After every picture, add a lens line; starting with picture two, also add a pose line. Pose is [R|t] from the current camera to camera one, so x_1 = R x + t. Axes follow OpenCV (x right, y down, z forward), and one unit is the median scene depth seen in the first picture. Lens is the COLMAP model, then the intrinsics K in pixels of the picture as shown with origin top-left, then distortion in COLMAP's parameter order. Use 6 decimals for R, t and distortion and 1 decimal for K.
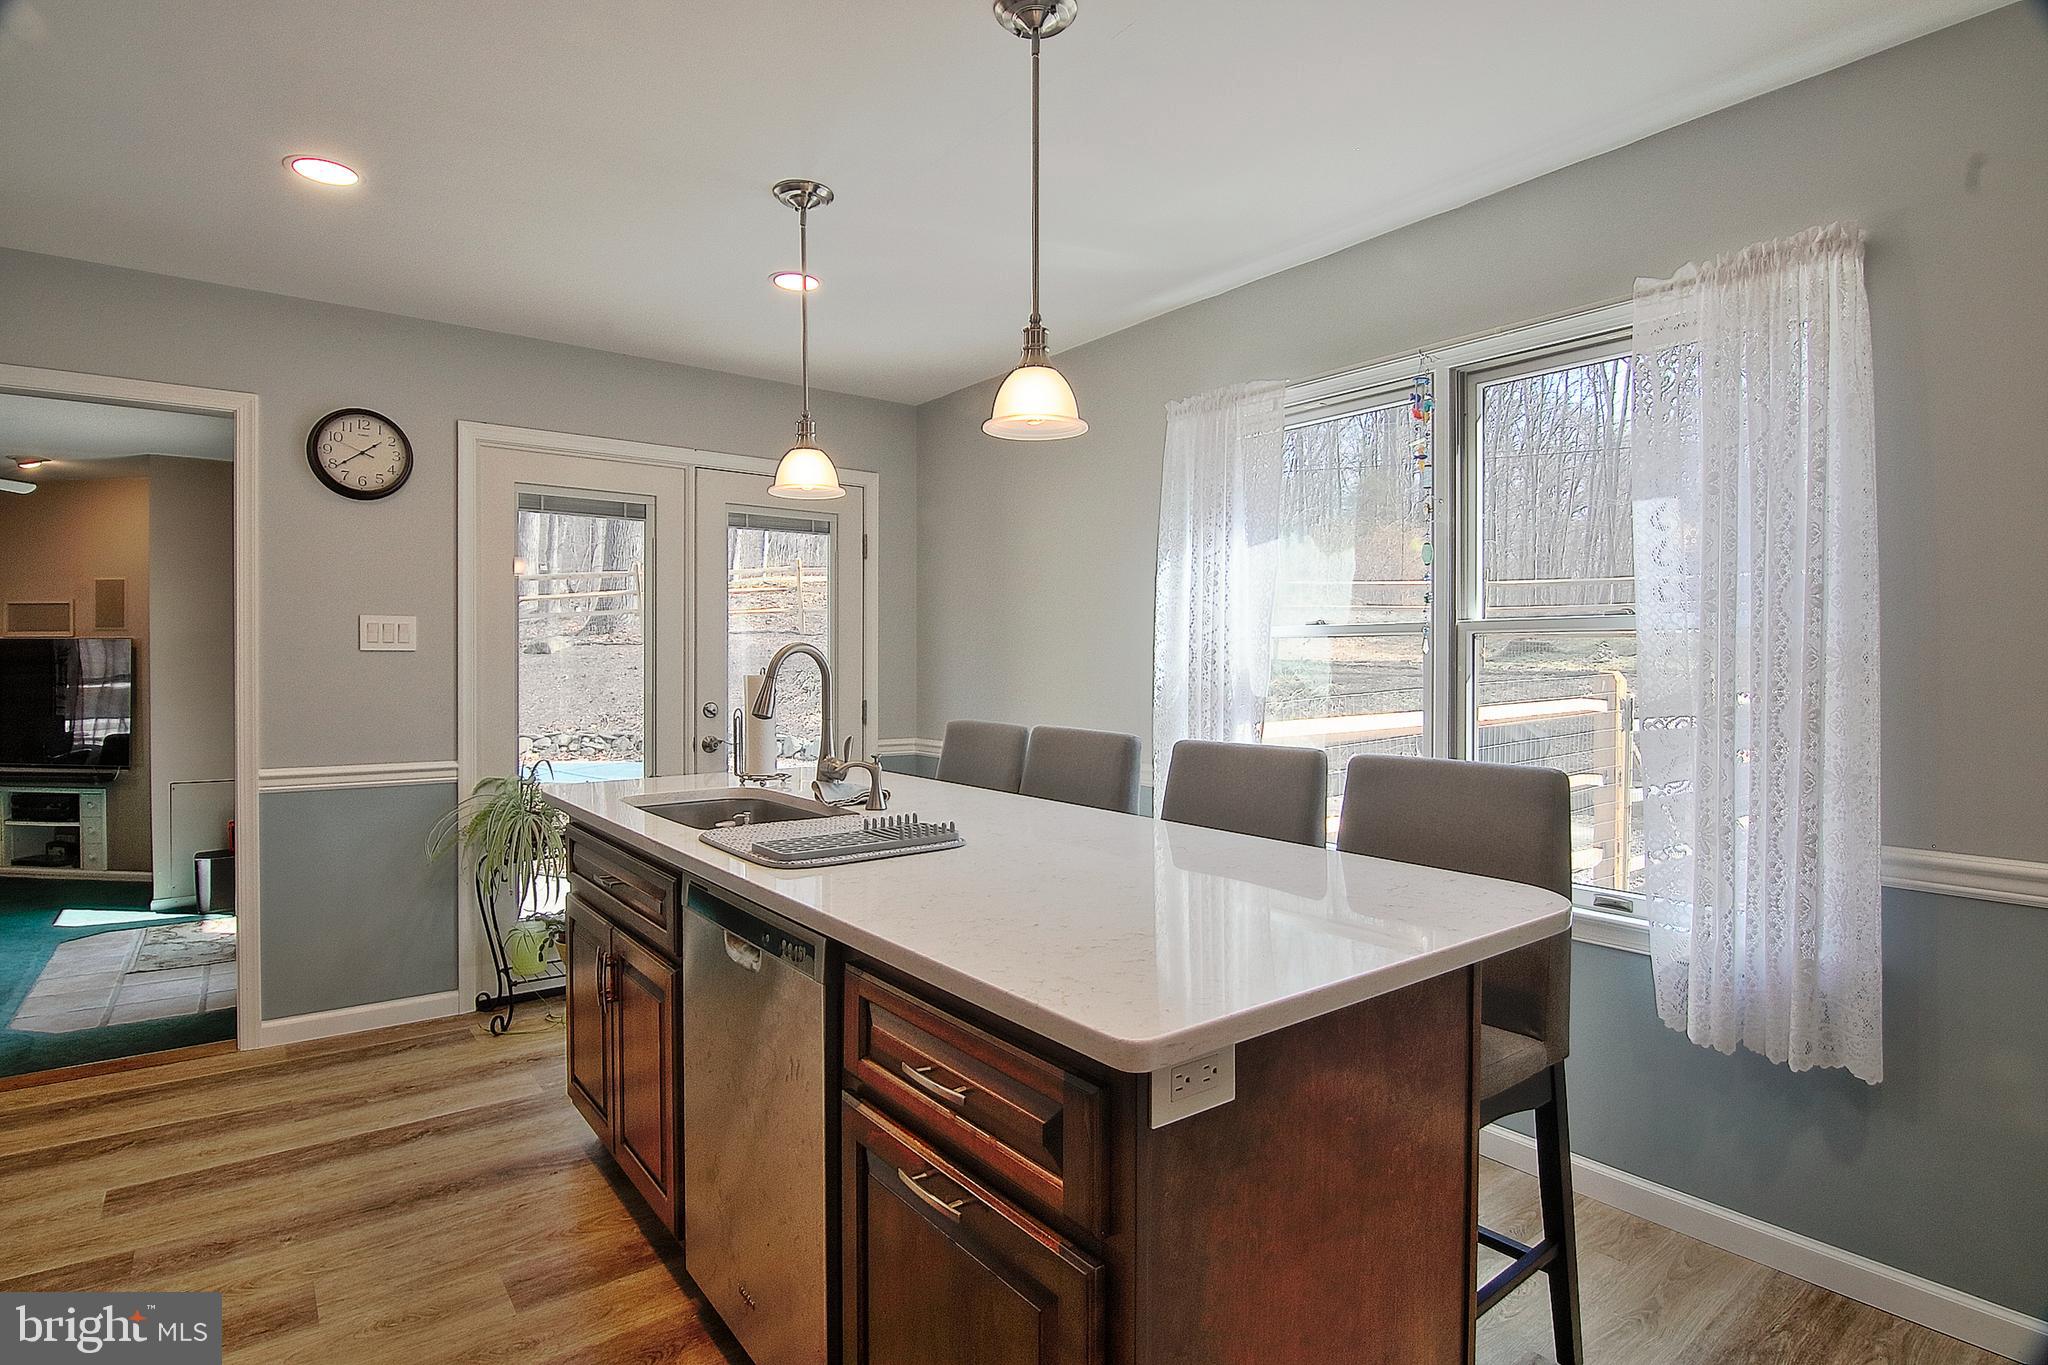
lens RADIAL K [[1028.7, 0, 1024.6], [0, 1028.7, 671.7], [0, 0, 1]] dist [0.002499, -0.011790]
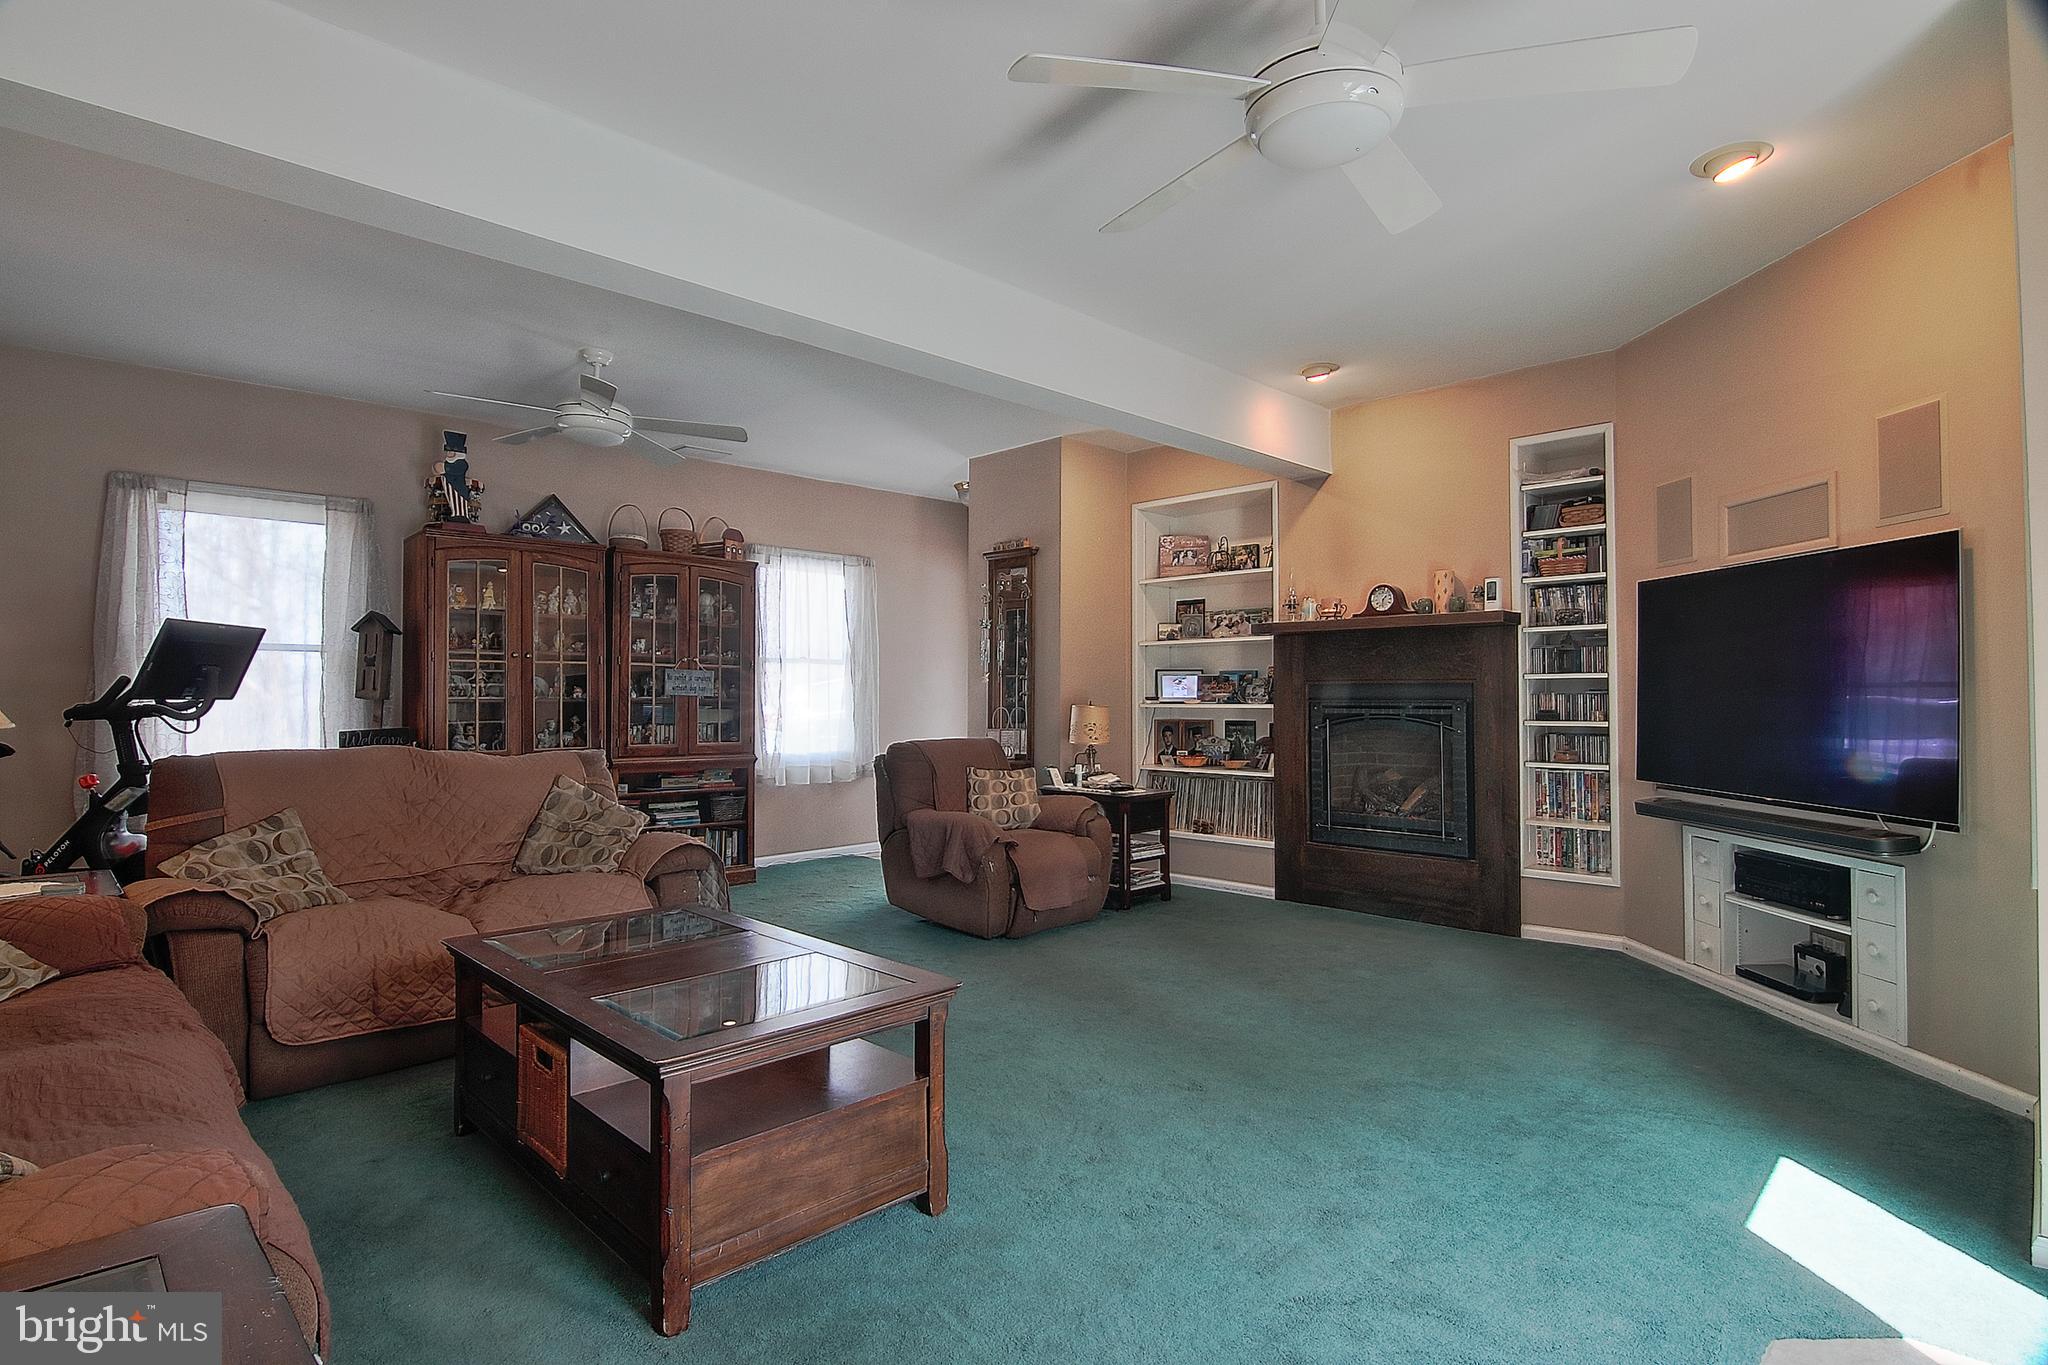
lens RADIAL K [[1036.3, 0, 1022.7], [0, 1036.3, 671.7], [0, 0, 1]] dist [-0.002257, -0.013864]
pose [[0.135015, -0.024732, -0.990535, -0.487022], [-0.009961, 0.999604, -0.026316, 0.042941], [0.990793, 0.013420, 0.134716, 0.537577]]
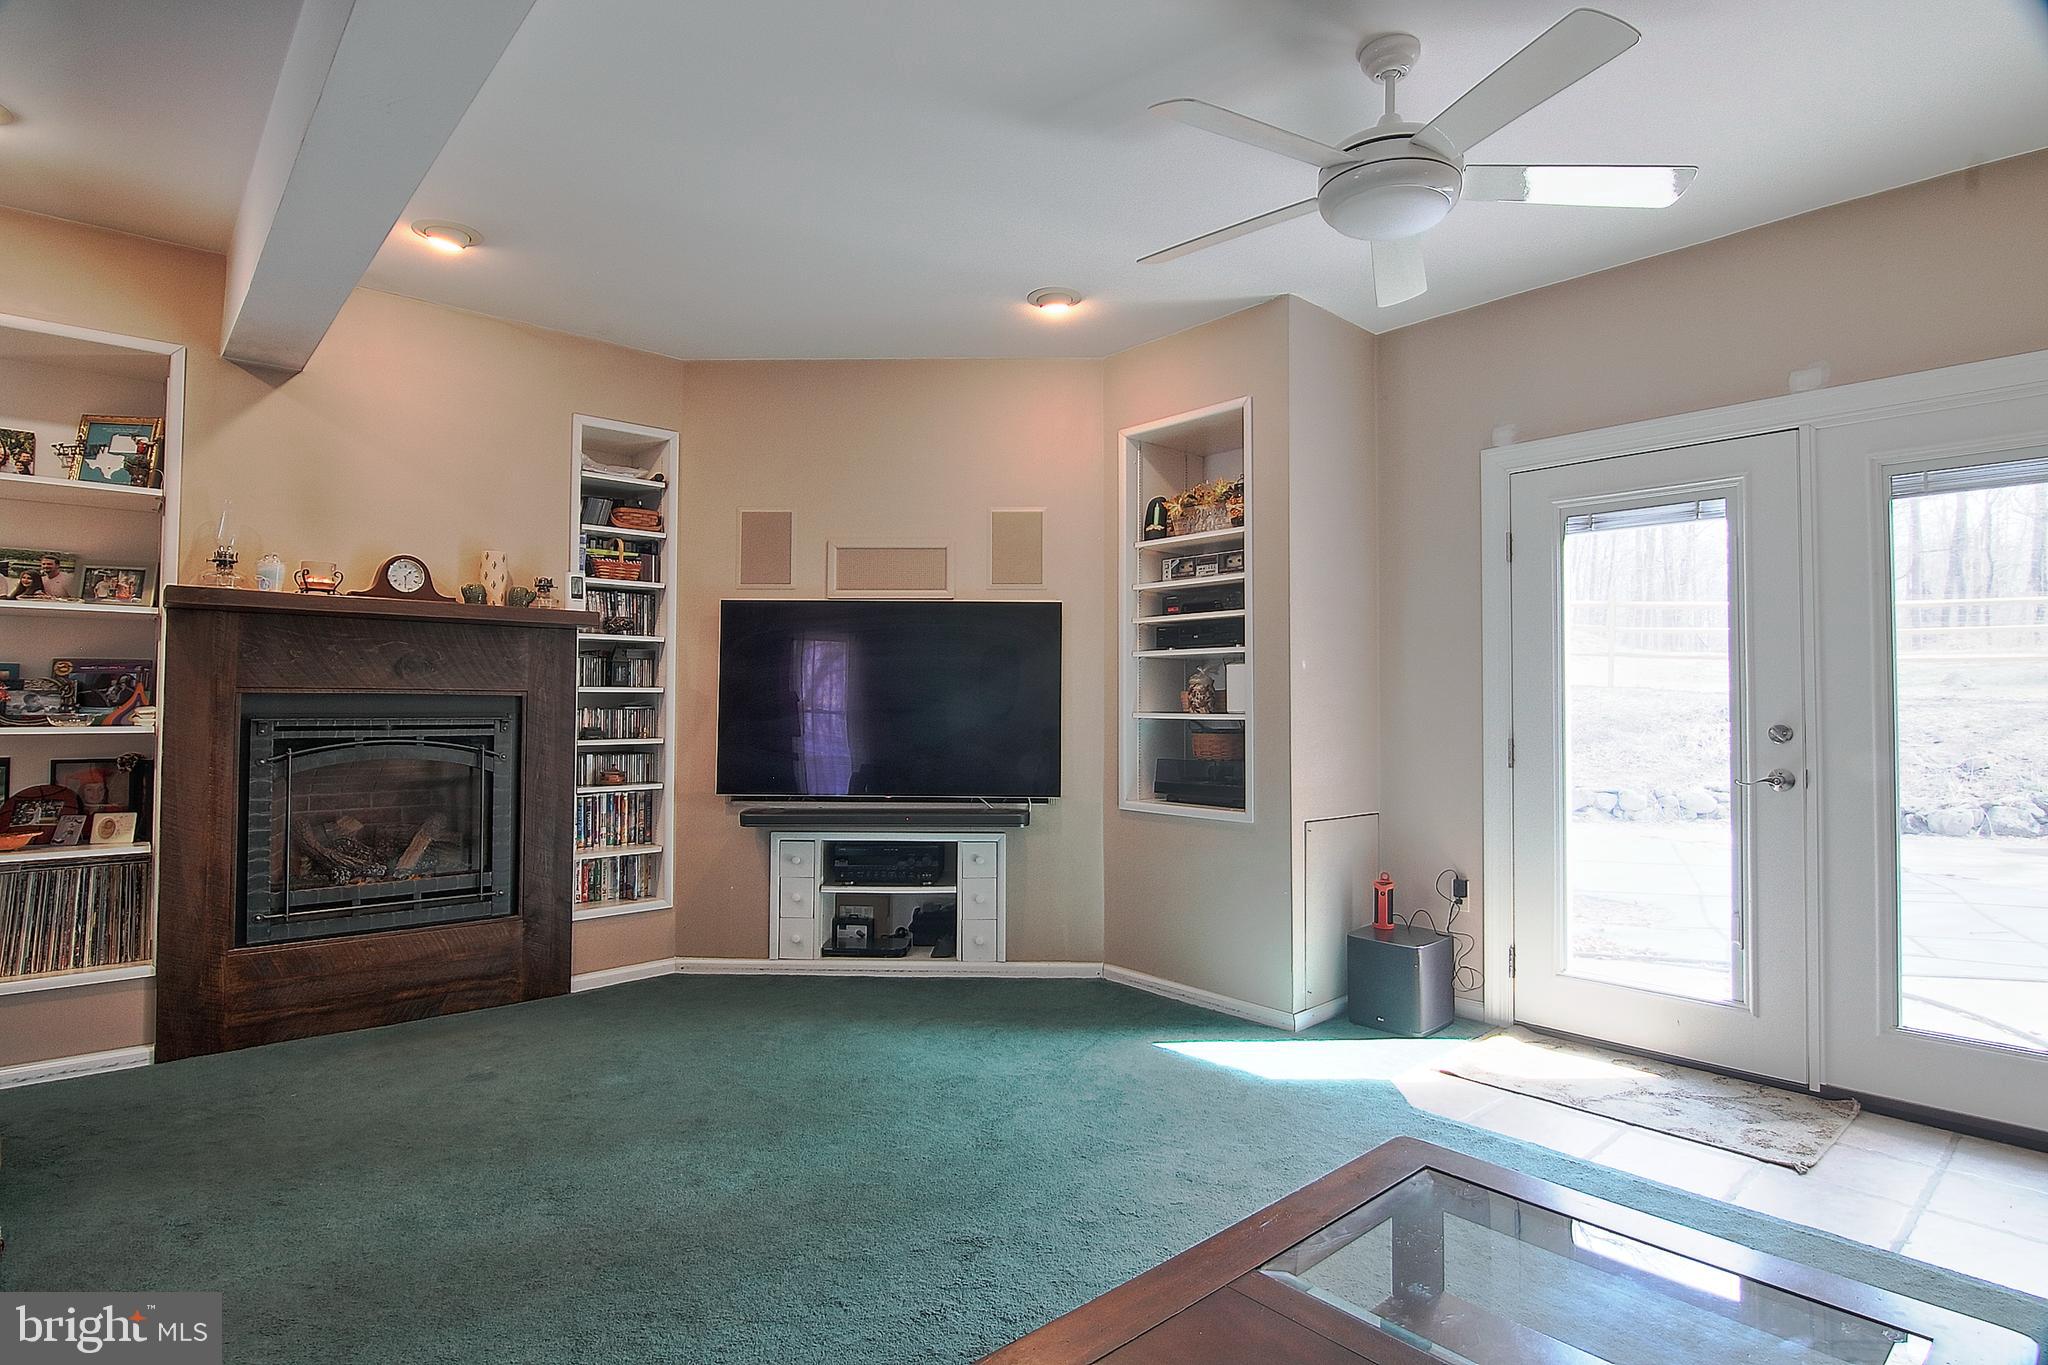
lens RADIAL K [[1036.3, 0, 1022.7], [0, 1036.3, 671.7], [0, 0, 1]] dist [-0.002257, -0.013864]
pose [[0.996364, 0.003344, 0.085133, -0.928020], [0.000632, 0.998912, -0.046636, 0.042649], [-0.085196, 0.046520, 0.995278, 0.339108]]
